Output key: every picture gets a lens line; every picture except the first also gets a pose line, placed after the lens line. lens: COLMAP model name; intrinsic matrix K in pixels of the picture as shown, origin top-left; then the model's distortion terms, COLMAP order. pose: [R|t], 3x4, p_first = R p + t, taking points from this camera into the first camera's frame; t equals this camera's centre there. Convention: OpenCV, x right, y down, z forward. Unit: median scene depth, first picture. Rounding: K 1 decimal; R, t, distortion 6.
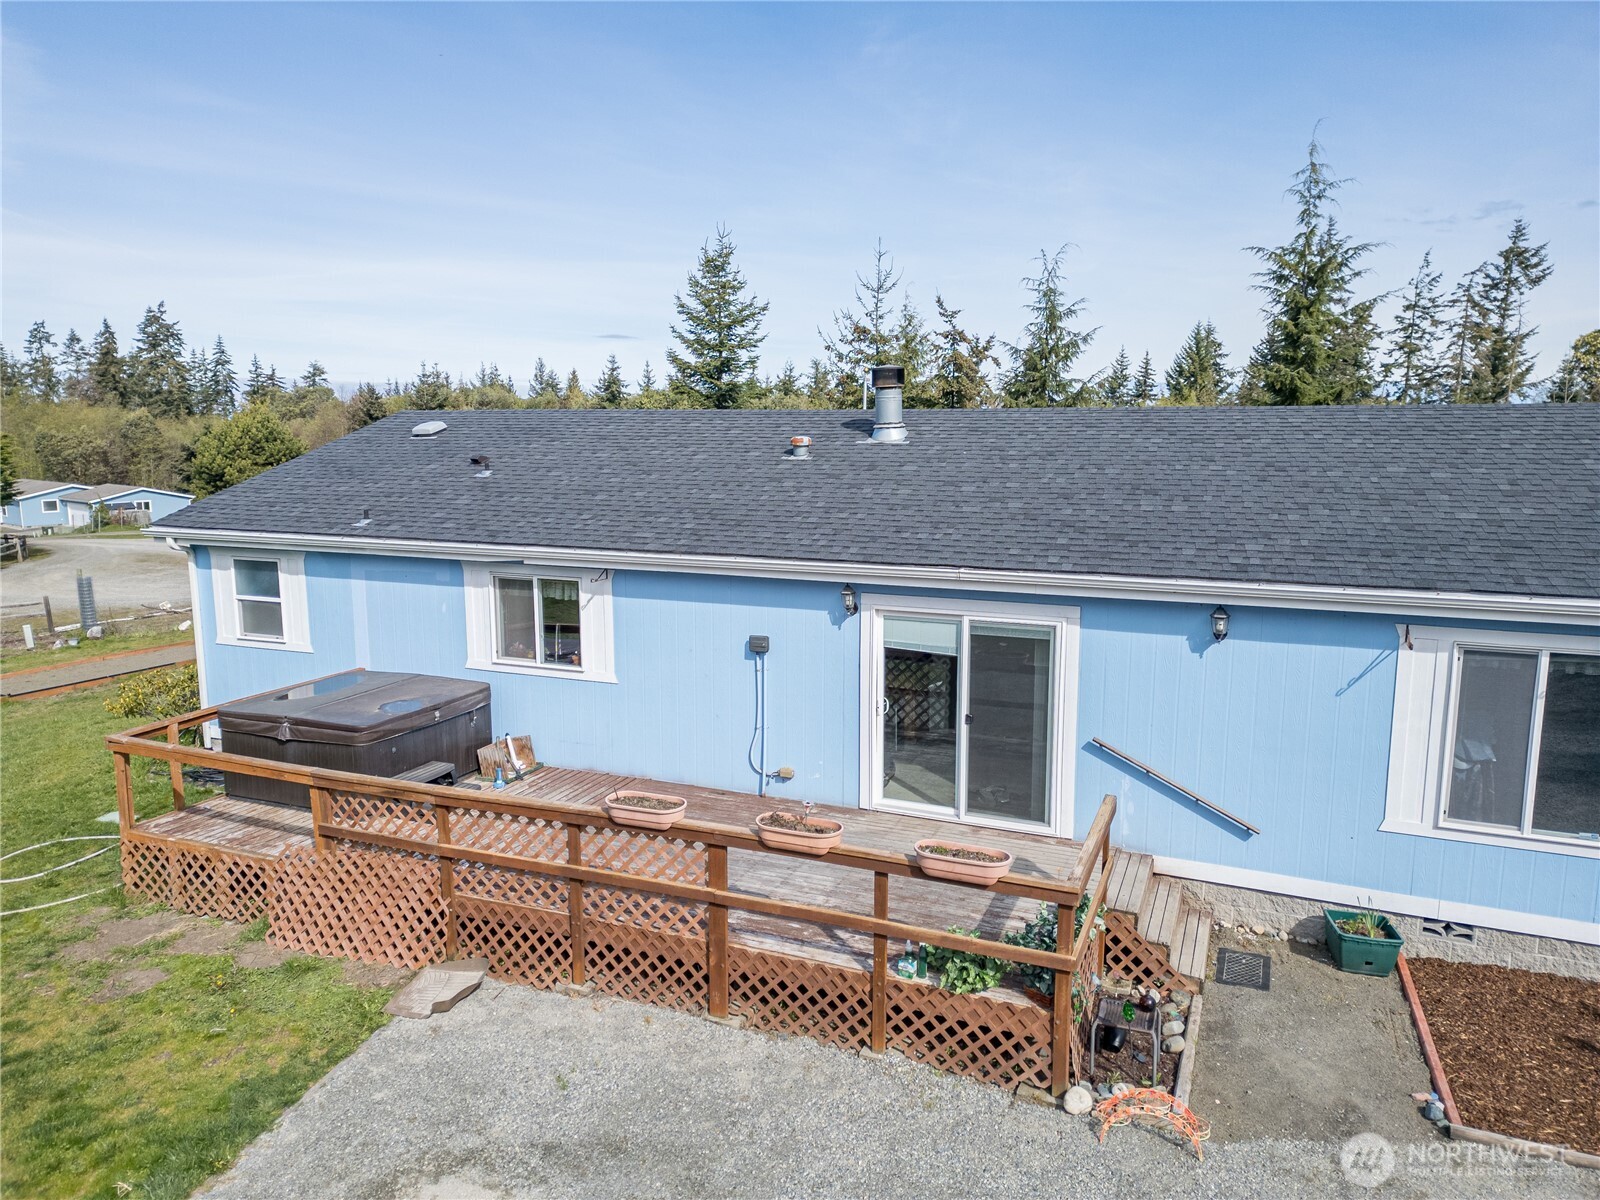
lens RADIAL K [[1111.0, 0, 800.0], [0, 1111.0, 600.0], [0, 0, 1]] dist [0.073105, -0.071047]
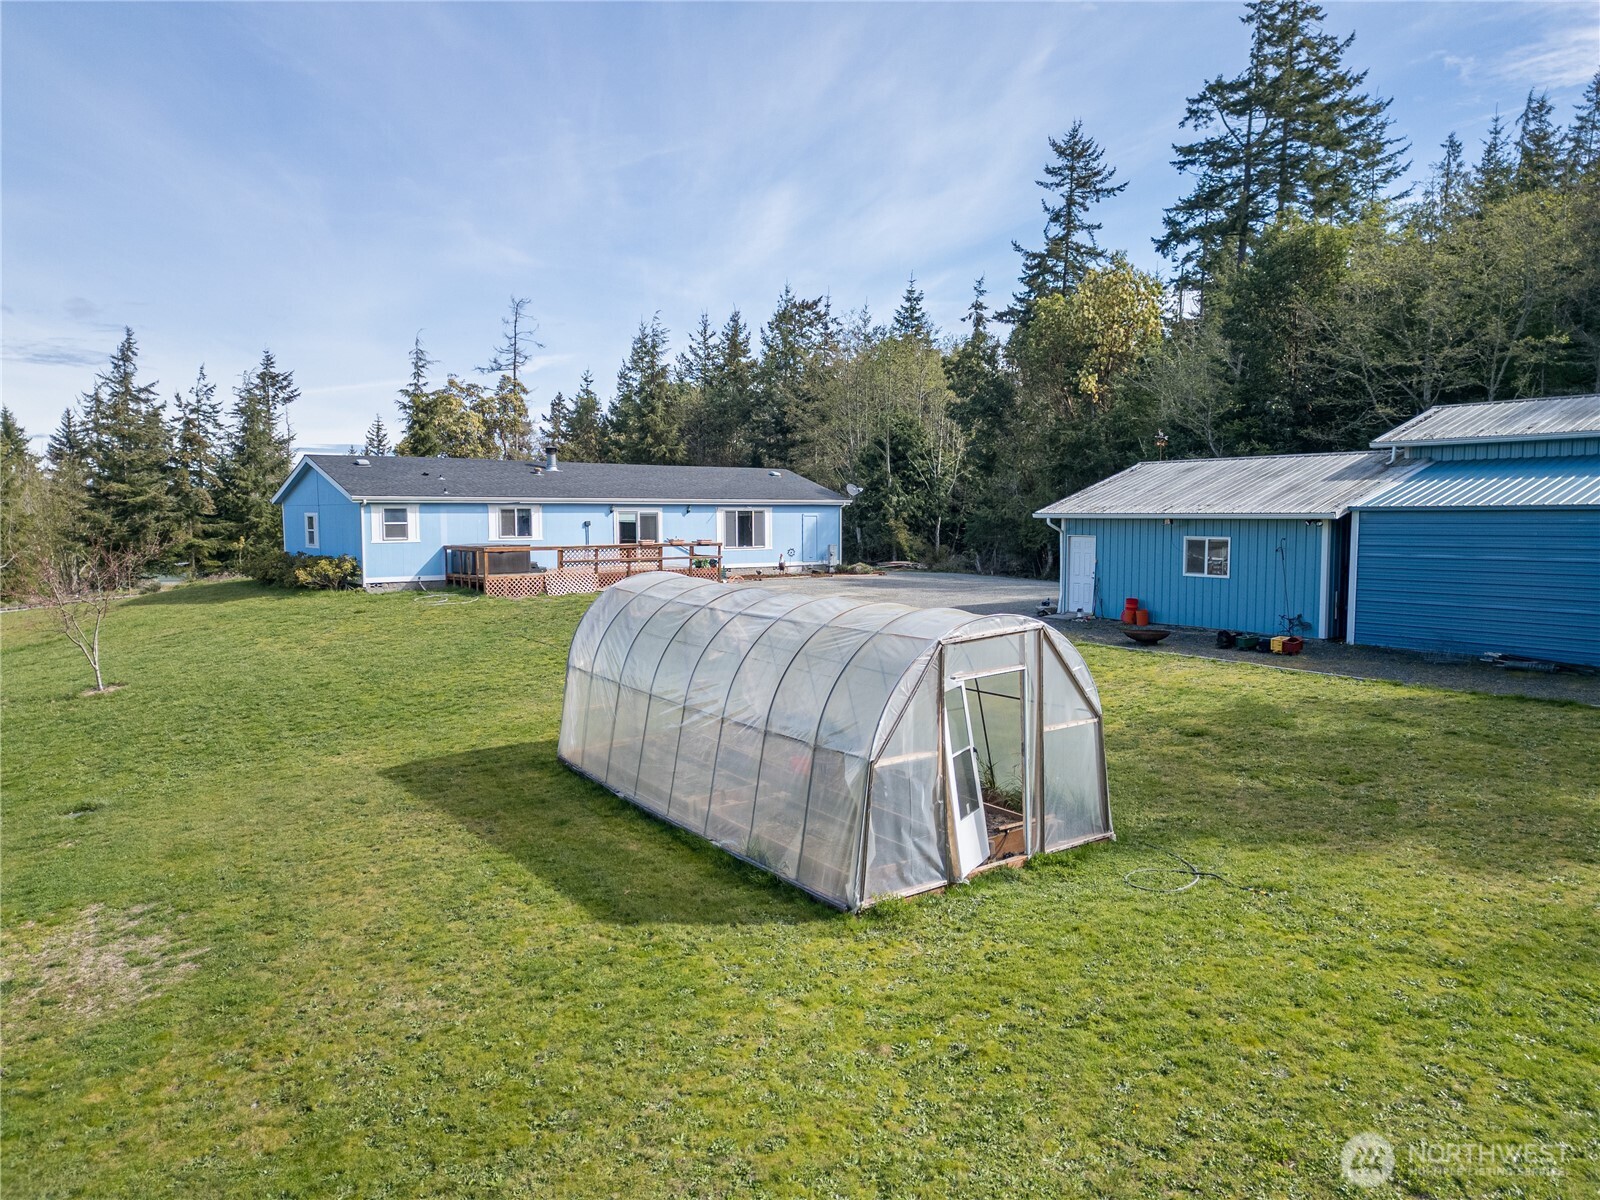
lens RADIAL K [[1111.0, 0, 800.0], [0, 1111.0, 600.0], [0, 0, 1]] dist [0.073105, -0.071047]
pose [[0.472489, -0.070264, 0.878531, -2.556894], [0.144826, 0.989456, 0.001246, 0.336278], [-0.869356, 0.126645, 0.477683, -1.125651]]
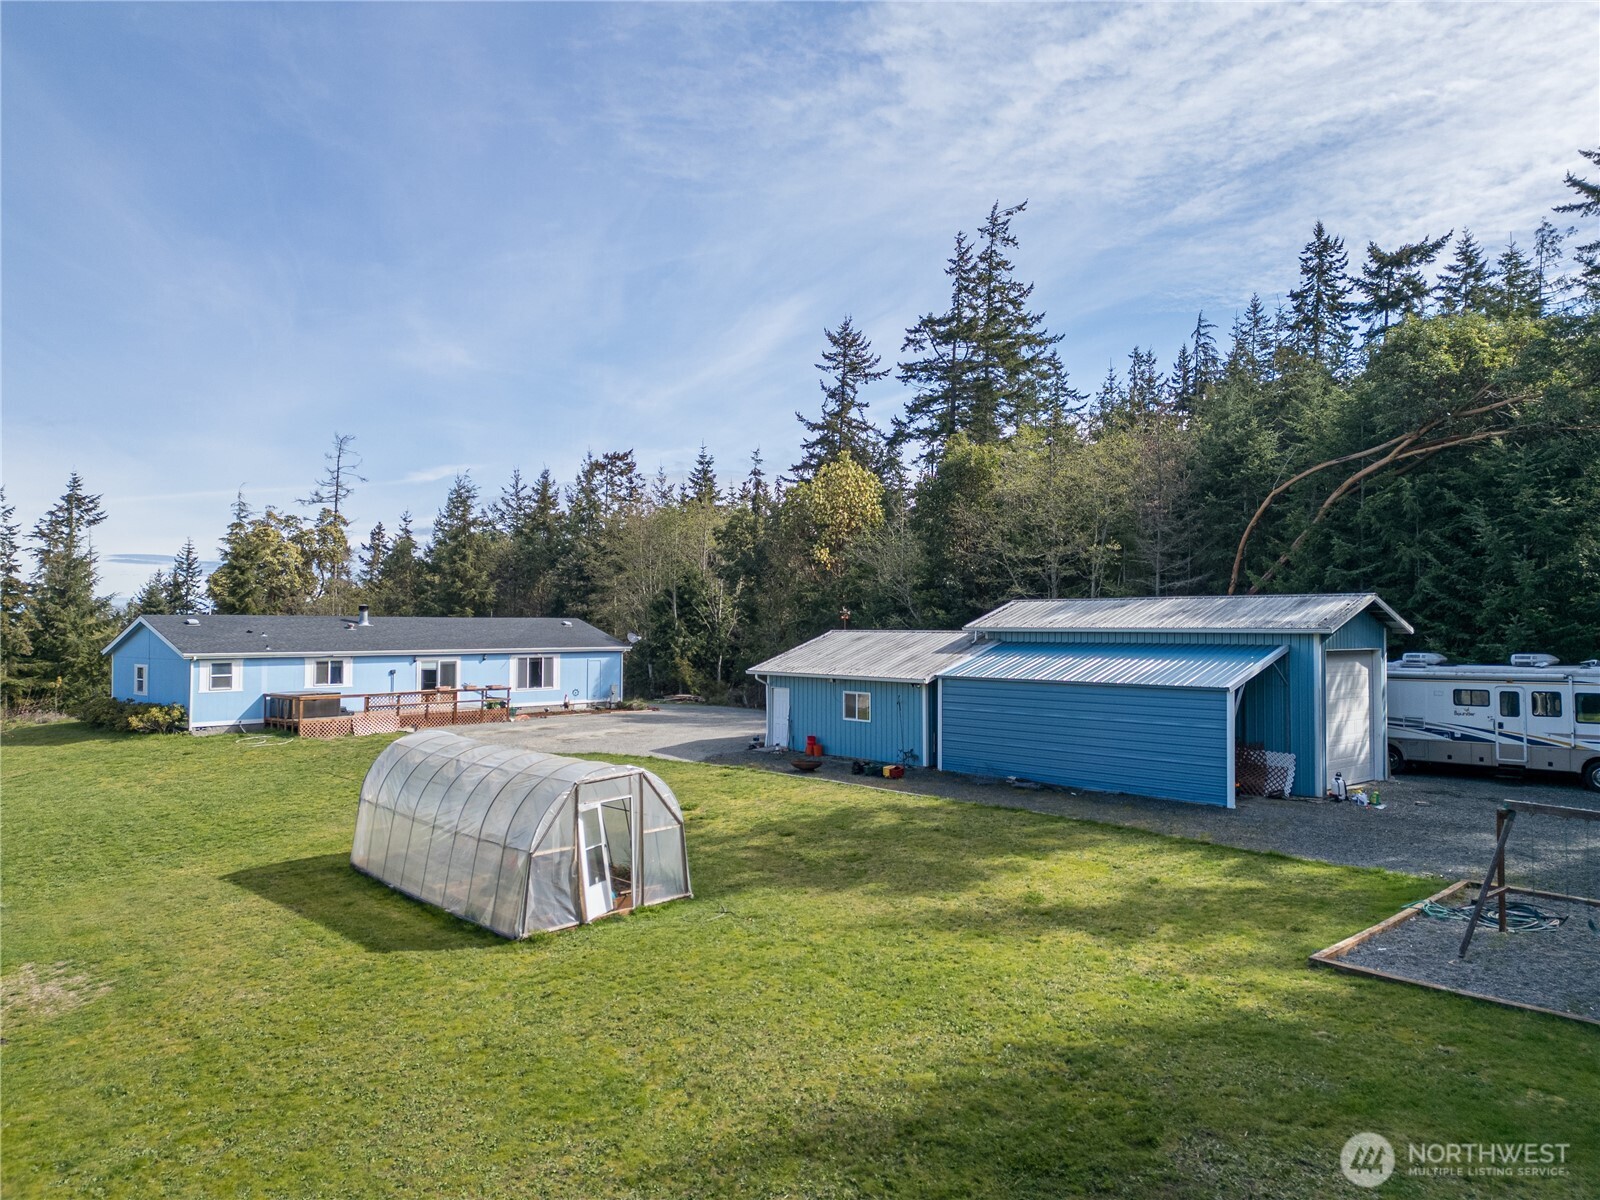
lens RADIAL K [[1104.5, 0, 800.0], [0, 1104.5, 600.0], [0, 0, 1]] dist [0.061666, -0.056099]
pose [[0.336909, 0.026346, 0.941169, -3.107596], [0.149145, 0.985494, -0.080976, 0.305650], [-0.929650, 0.167652, 0.328092, -1.651909]]
